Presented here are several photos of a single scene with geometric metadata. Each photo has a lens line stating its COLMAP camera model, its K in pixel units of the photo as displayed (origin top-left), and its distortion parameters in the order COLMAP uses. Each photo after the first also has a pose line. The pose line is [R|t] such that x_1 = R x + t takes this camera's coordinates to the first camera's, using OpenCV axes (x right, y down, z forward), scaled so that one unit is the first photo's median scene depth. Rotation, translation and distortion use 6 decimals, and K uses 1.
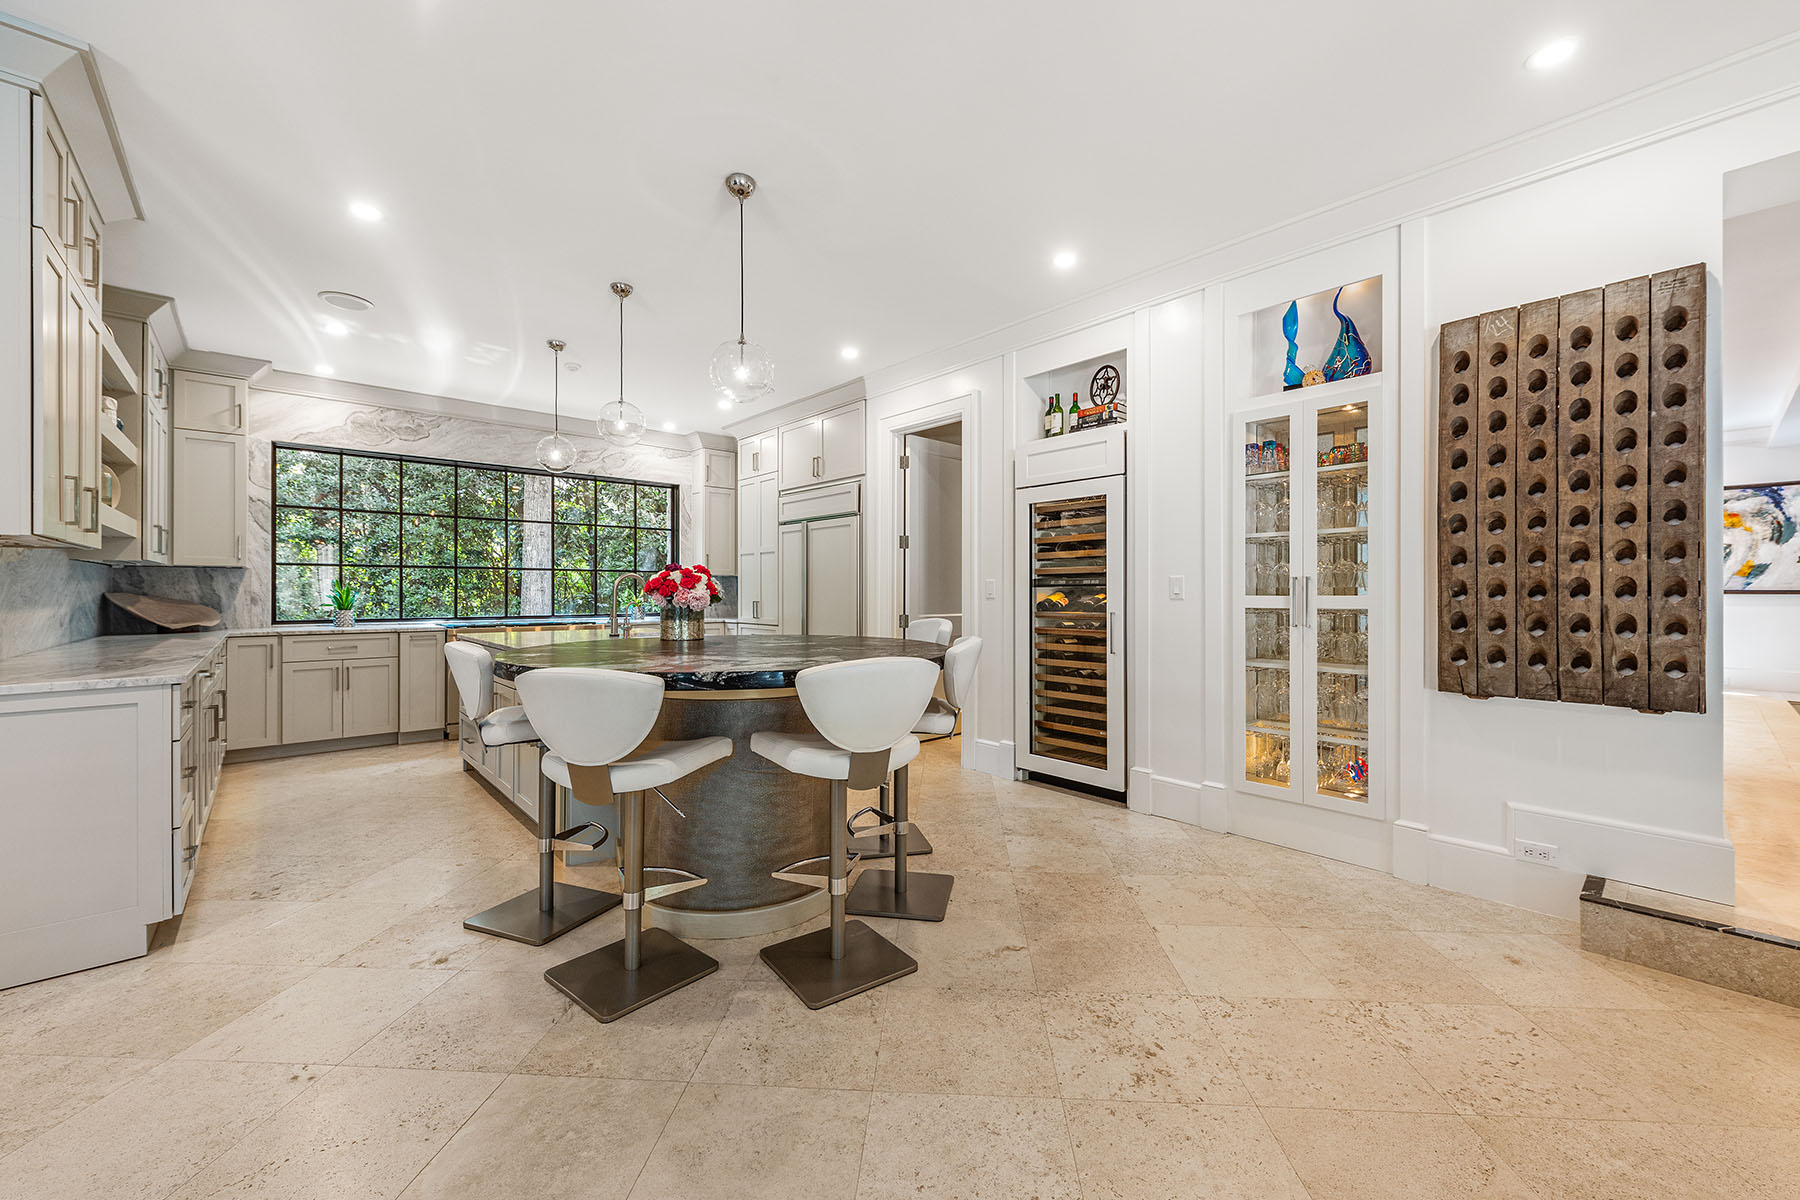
lens RADIAL K [[704.8, 0, 908.4], [0, 704.8, 590.1], [0, 0, 1]] dist [0.010959, -0.002109]
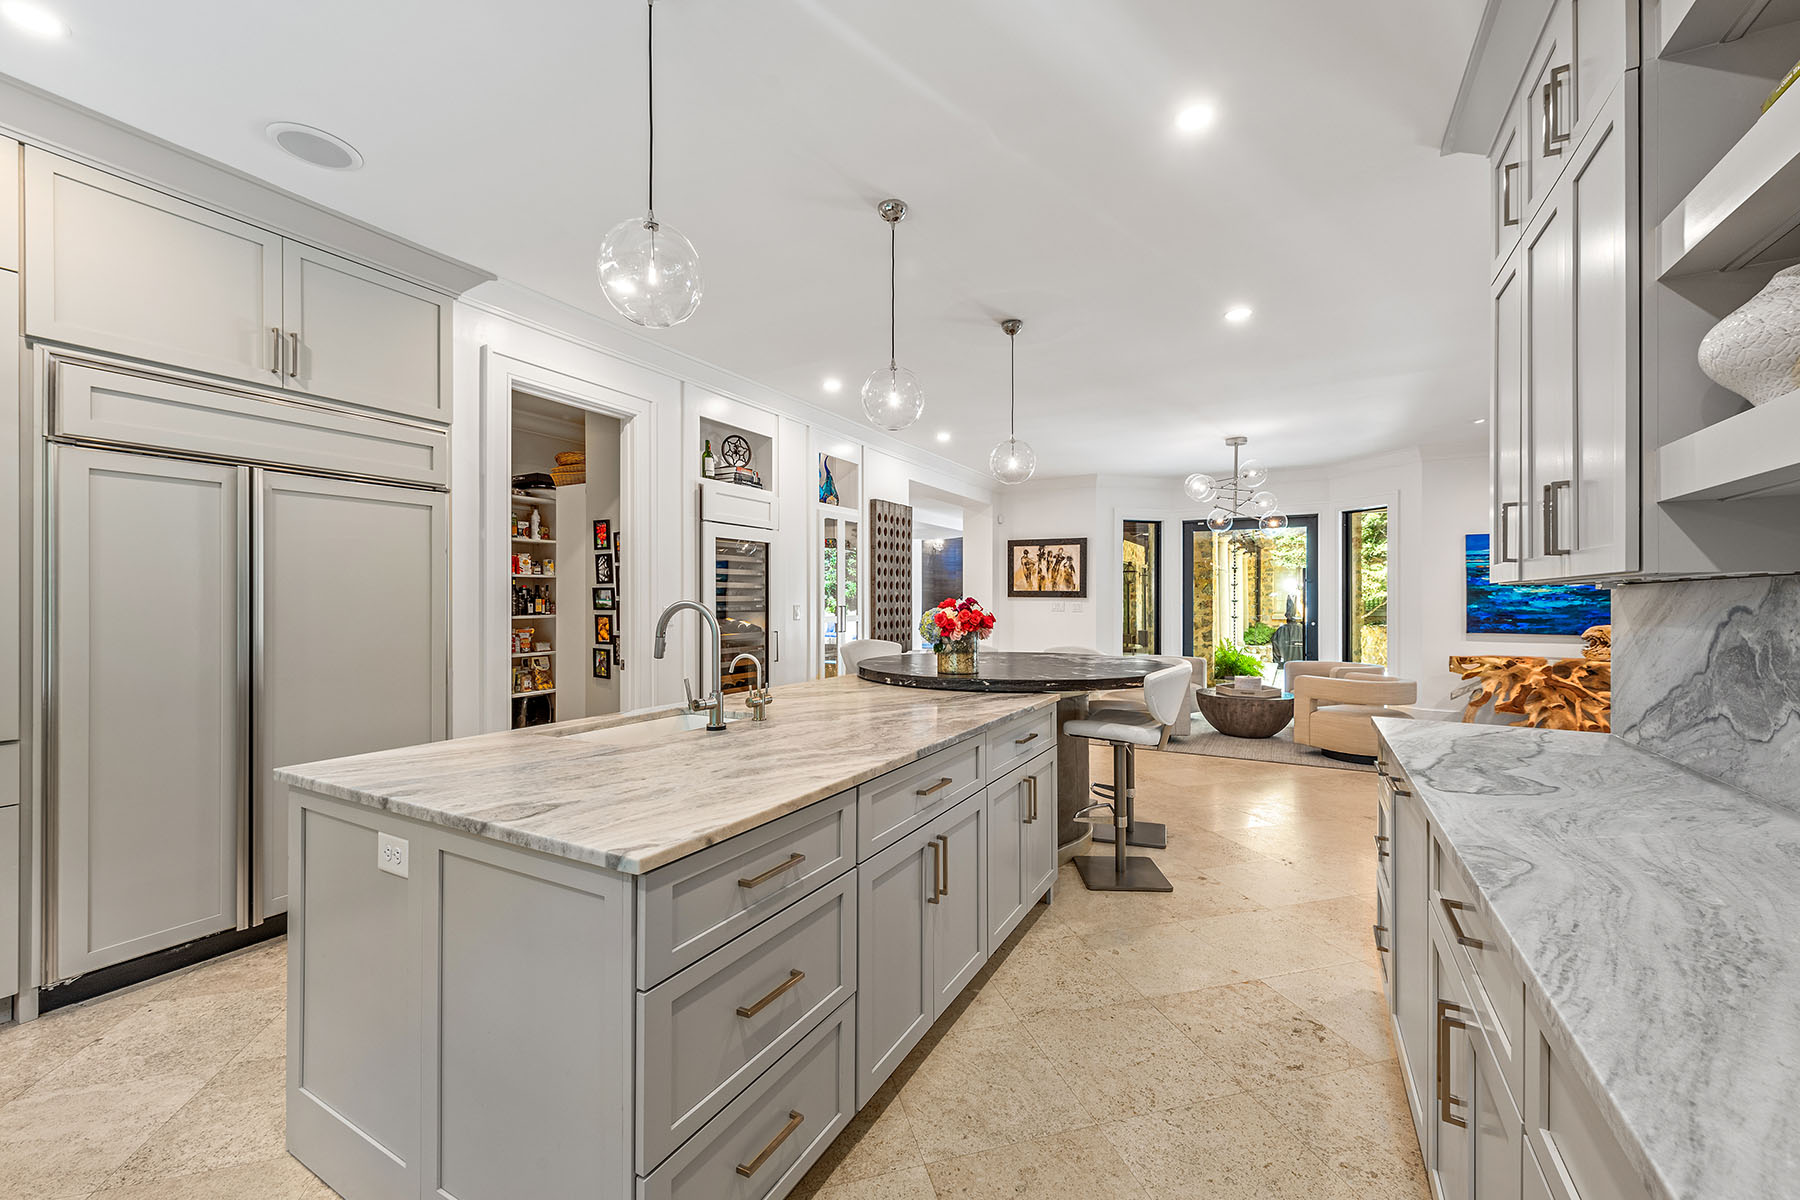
lens RADIAL K [[704.8, 0, 908.6], [0, 704.8, 598.4], [0, 0, 1]] dist [0.010959, -0.002109]
pose [[-0.327195, 0.001697, 0.944955, -1.065908], [-0.003713, 0.999988, -0.003081, -0.026752], [-0.944950, -0.004517, -0.327185, 1.190022]]
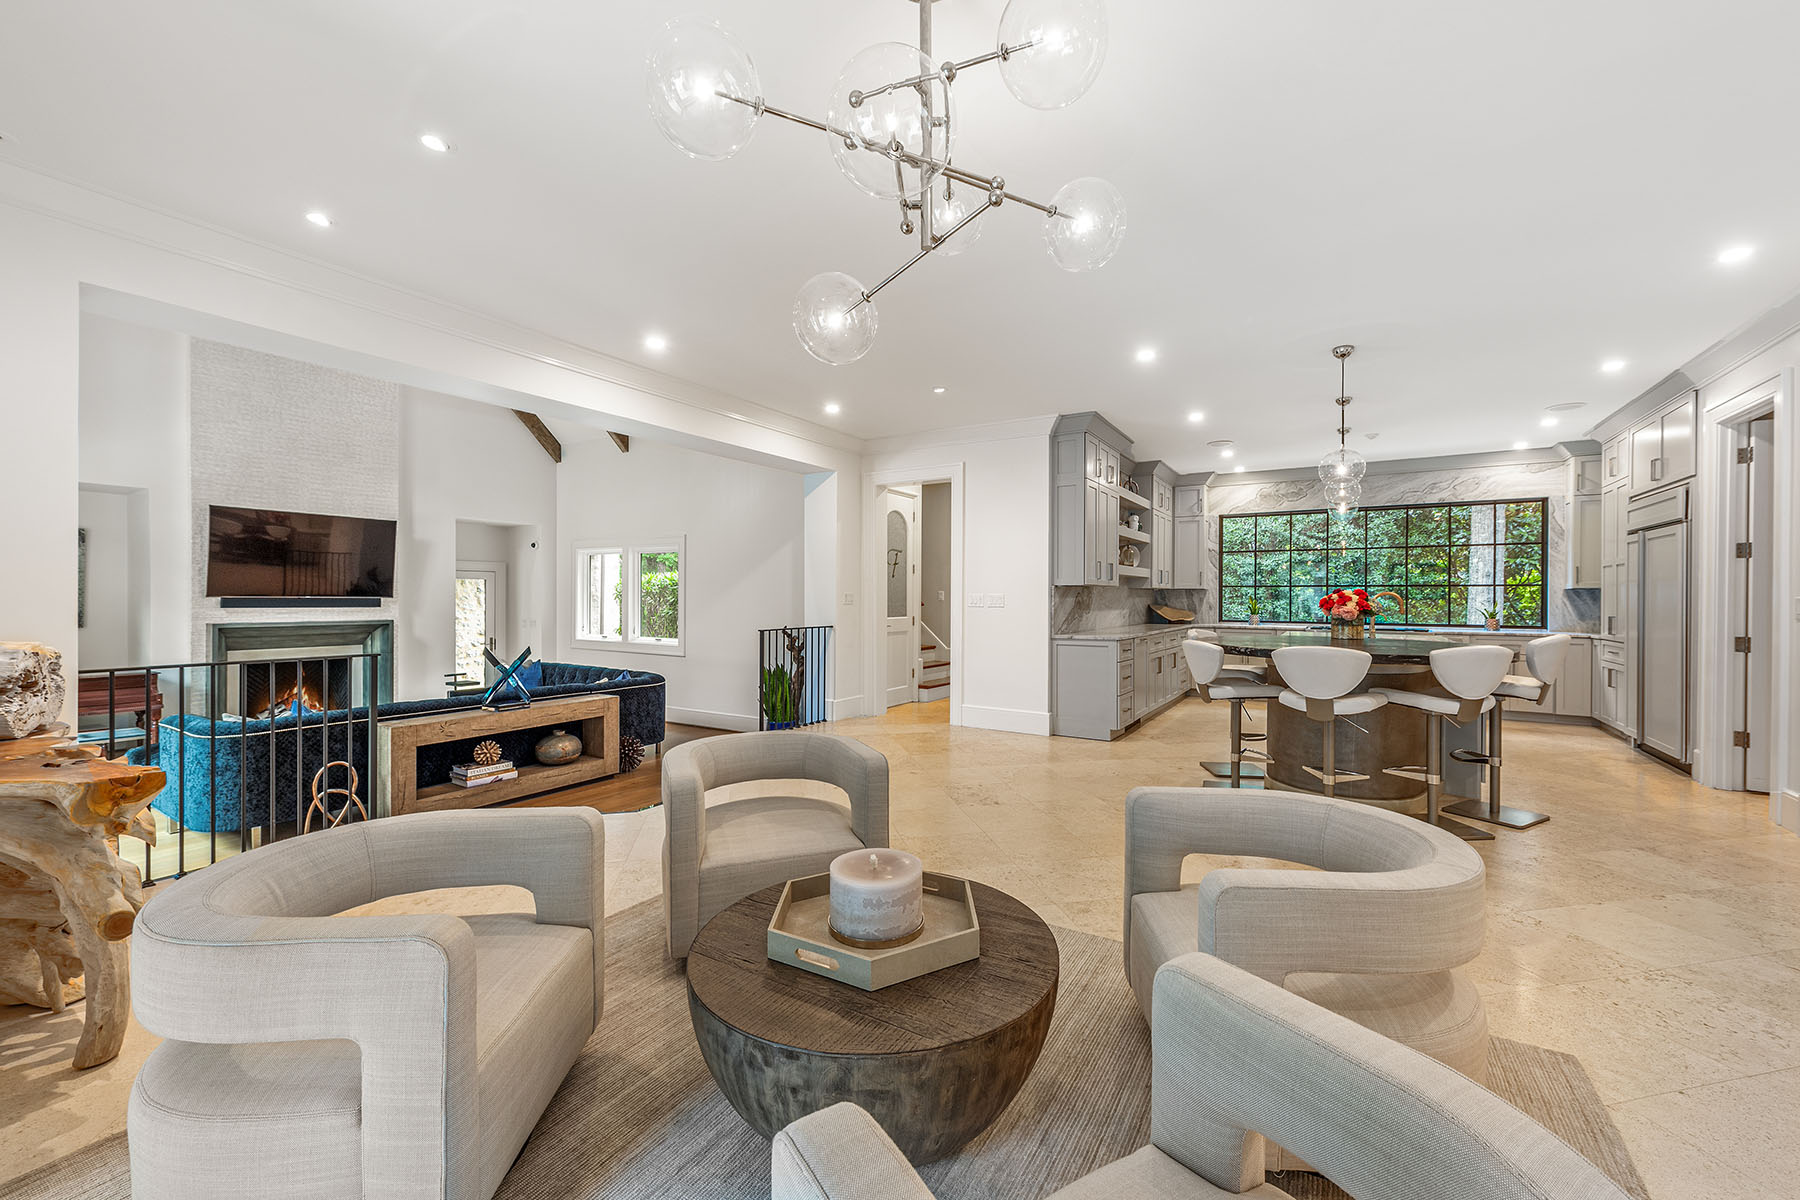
lens RADIAL K [[704.8, 0, 909.6], [0, 704.8, 600.4], [0, 0, 1]] dist [0.010959, -0.002109]
pose [[0.278515, 0.005993, -0.960413, 0.735560], [-0.001500, 0.999982, 0.005805, -0.016573], [0.960431, -0.000176, 0.278519, -0.267692]]
